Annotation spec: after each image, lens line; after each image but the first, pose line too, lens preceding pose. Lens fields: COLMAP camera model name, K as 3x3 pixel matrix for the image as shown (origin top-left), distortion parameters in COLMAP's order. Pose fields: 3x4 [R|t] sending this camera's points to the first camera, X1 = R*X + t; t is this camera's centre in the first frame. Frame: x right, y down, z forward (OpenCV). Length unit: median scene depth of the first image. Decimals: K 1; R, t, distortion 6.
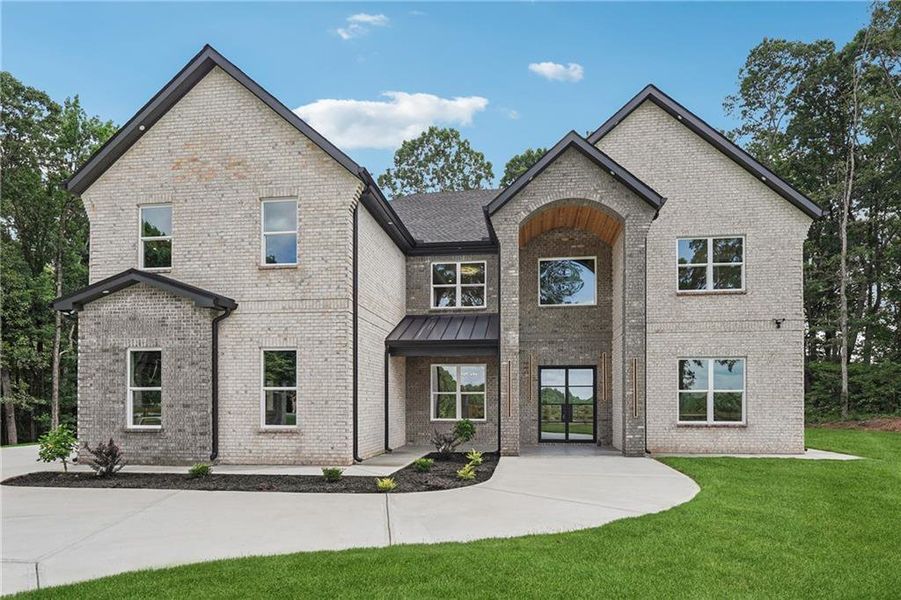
lens RADIAL K [[512.0, 0, 461.6], [0, 512.0, 395.1], [0, 0, 1]] dist [-0.023067, 0.000225]
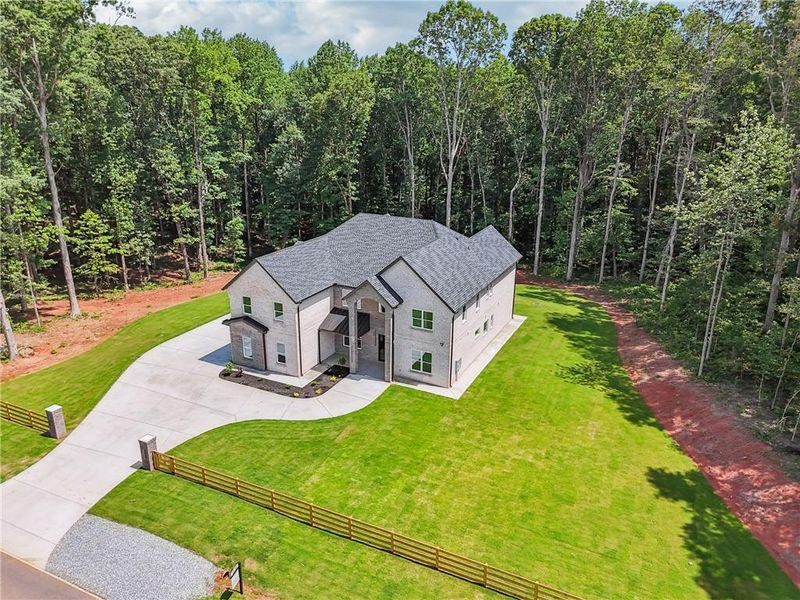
lens RADIAL K [[608.0, 0, 399.1], [0, 608.0, 295.7], [0, 0, 1]] dist [0.042889, -0.022661]
pose [[0.941974, 0.113908, -0.315768, 1.405608], [-0.005044, 0.945364, 0.325977, -1.463610], [0.335647, -0.305469, 0.891084, -1.954041]]
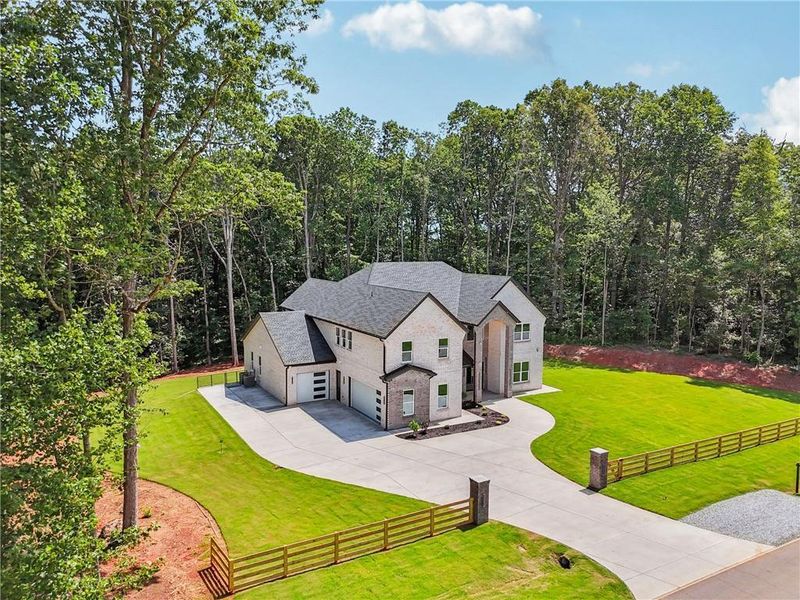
lens RADIAL K [[608.0, 0, 400.8], [0, 608.0, 307.1], [0, 0, 1]] dist [0.042889, -0.022661]
pose [[0.803053, -0.061302, 0.592746, -2.339187], [-0.011531, 0.992910, 0.118308, -0.849876], [-0.595796, -0.101842, 0.796652, -1.535442]]
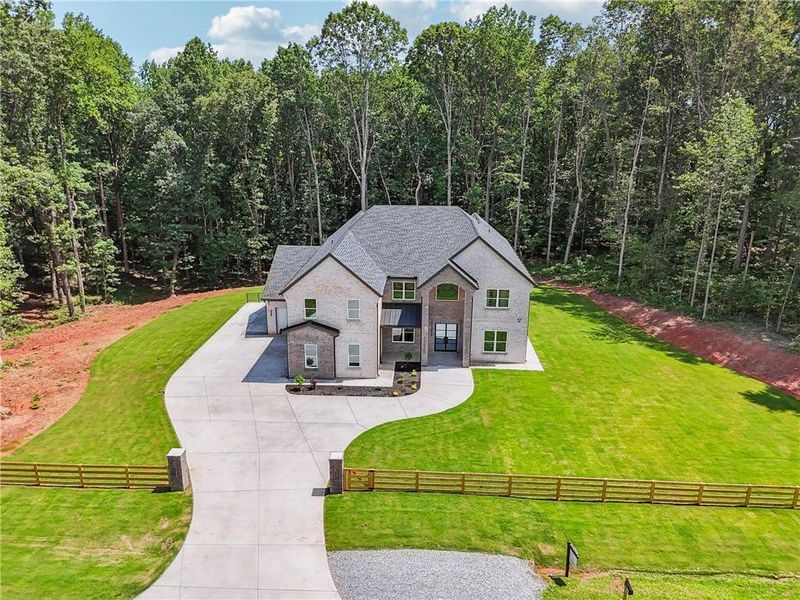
lens RADIAL K [[608.0, 0, 399.0], [0, 608.0, 298.1], [0, 0, 1]] dist [0.042889, -0.022661]
pose [[0.997226, -0.012894, 0.073309, -0.291929], [-0.008920, 0.957084, 0.289674, -1.222671], [-0.073897, -0.289524, 0.954314, -2.136967]]
